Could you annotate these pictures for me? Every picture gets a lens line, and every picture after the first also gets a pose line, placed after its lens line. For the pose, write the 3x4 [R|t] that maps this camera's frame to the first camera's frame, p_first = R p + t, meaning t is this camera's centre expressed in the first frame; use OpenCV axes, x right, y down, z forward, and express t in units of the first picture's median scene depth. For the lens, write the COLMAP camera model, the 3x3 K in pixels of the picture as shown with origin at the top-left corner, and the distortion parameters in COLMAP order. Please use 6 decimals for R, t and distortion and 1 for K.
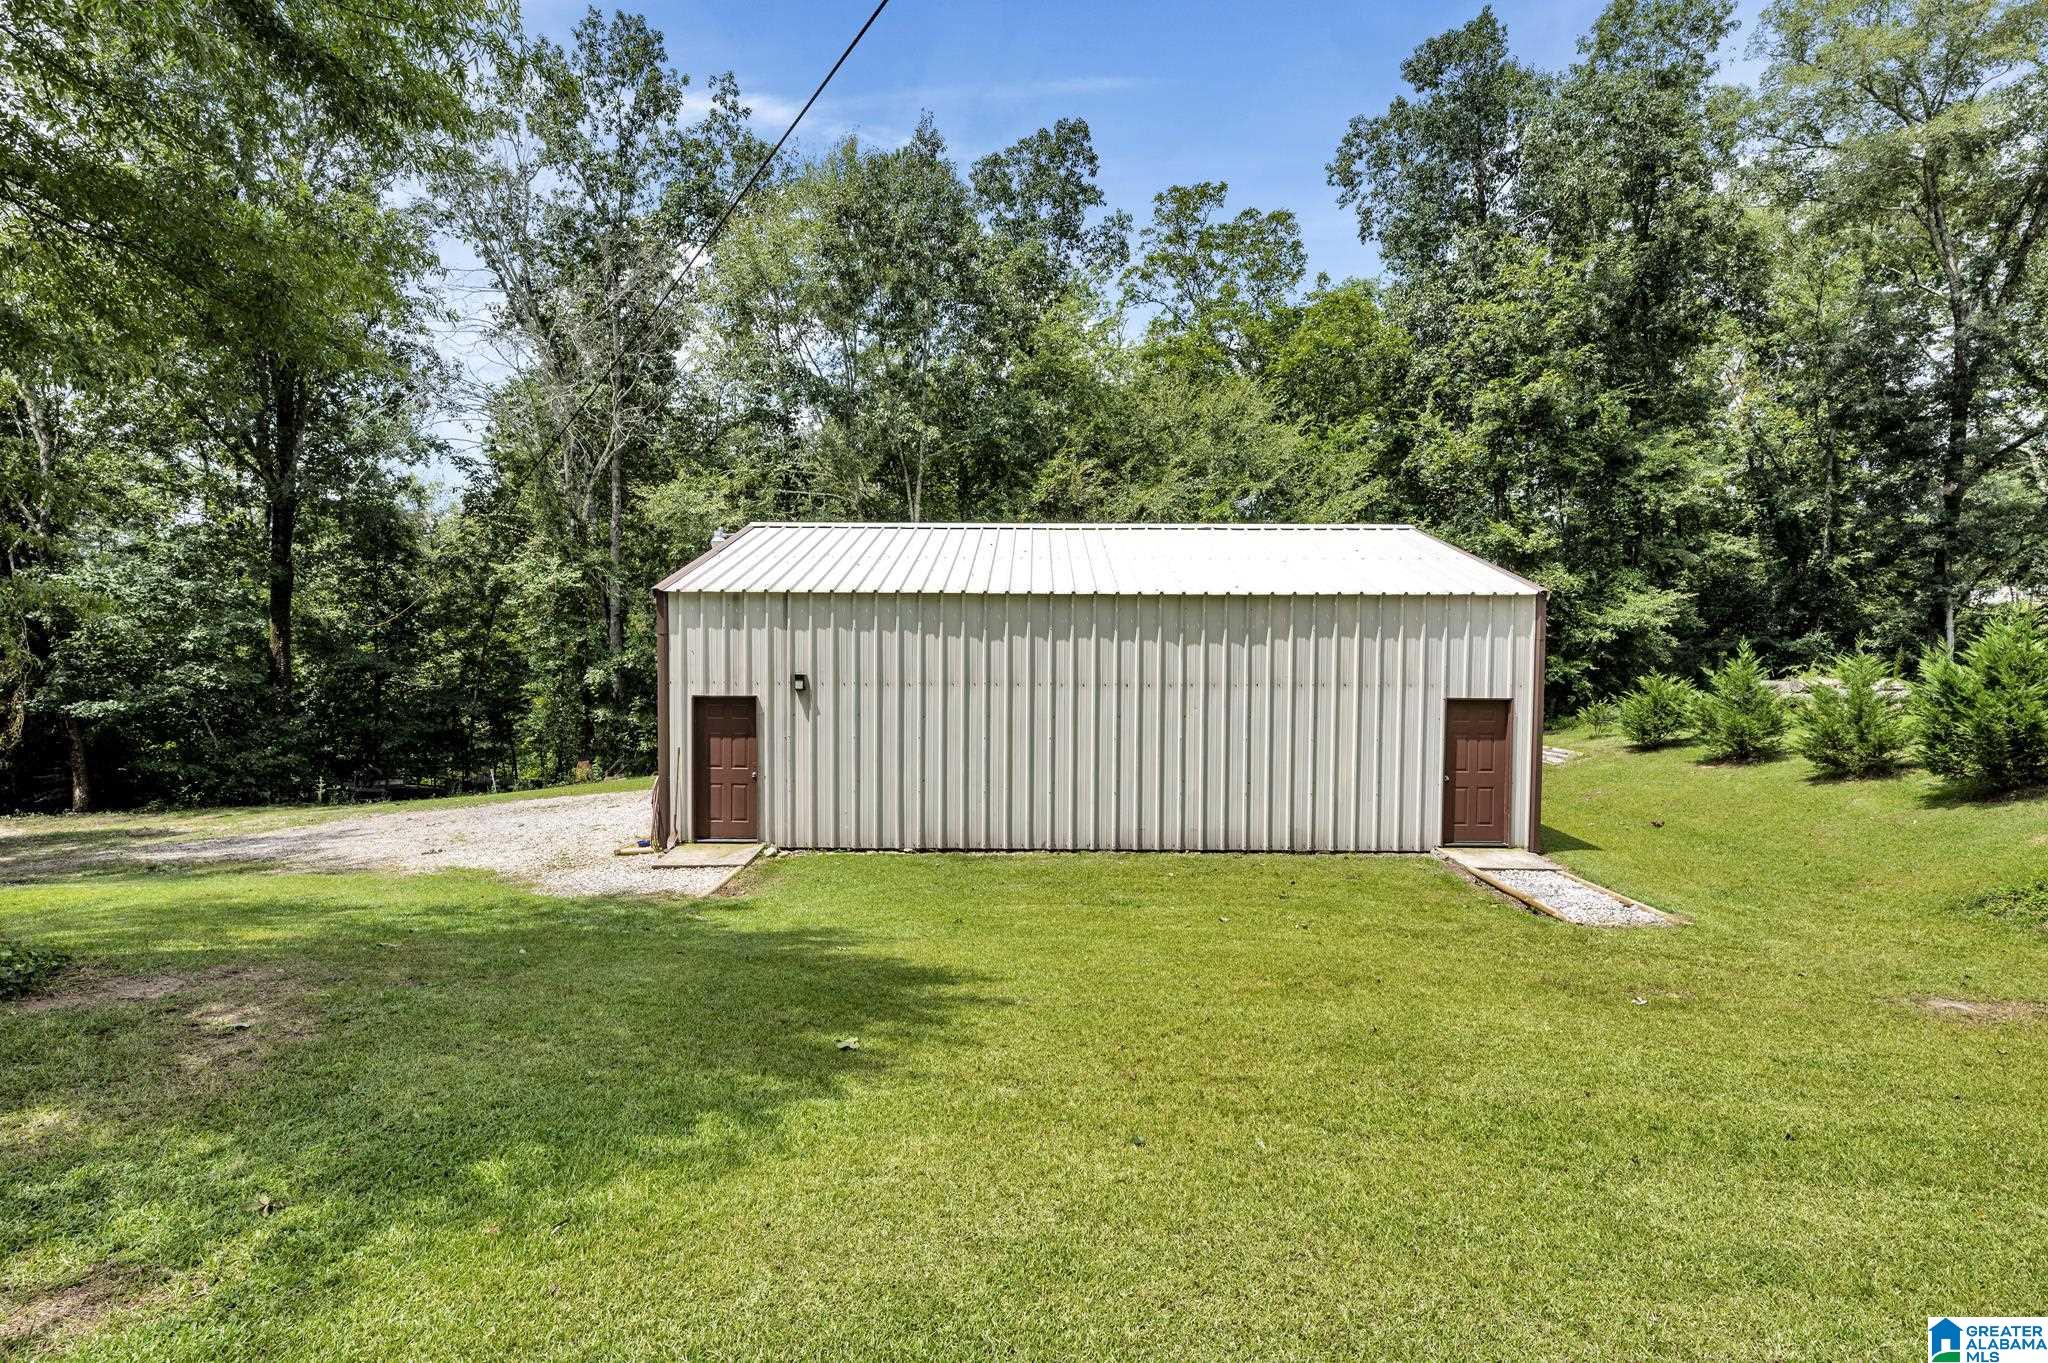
lens RADIAL K [[953.9, 0, 1027.5], [0, 953.9, 684.2], [0, 0, 1]] dist [0.003256, 0.000349]
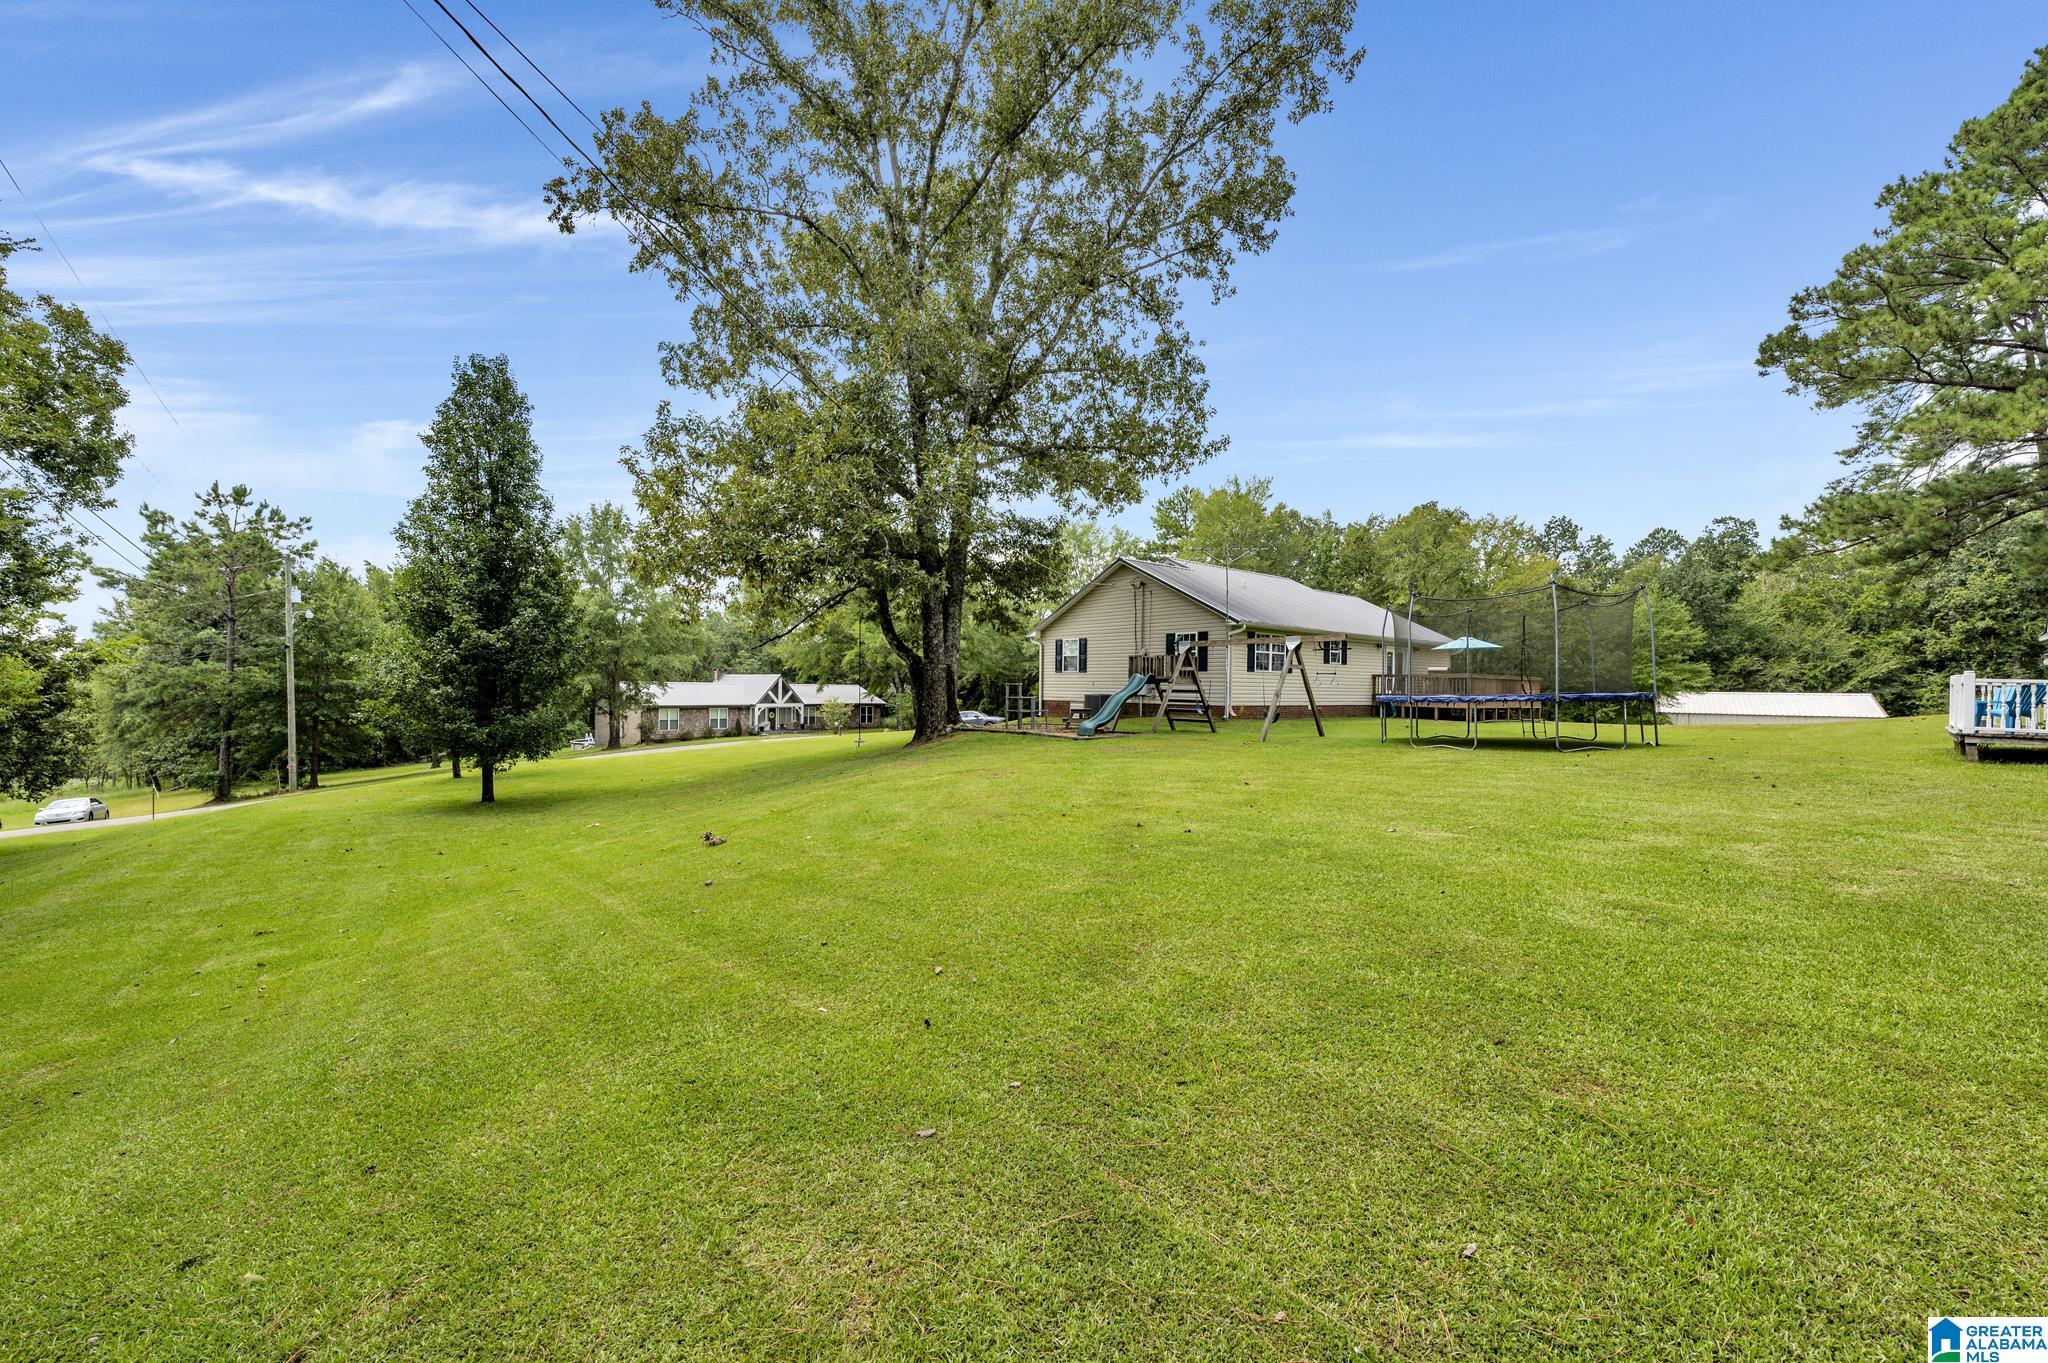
lens RADIAL K [[803.2, 0, 1010.9], [0, 803.2, 685.2], [0, 0, 1]] dist [-0.002295, -0.000379]
pose [[0.802107, -0.001353, -0.597179, -0.611509], [-0.023571, 0.999146, -0.033923, -0.005534], [0.596715, 0.041286, 0.801391, -4.799229]]
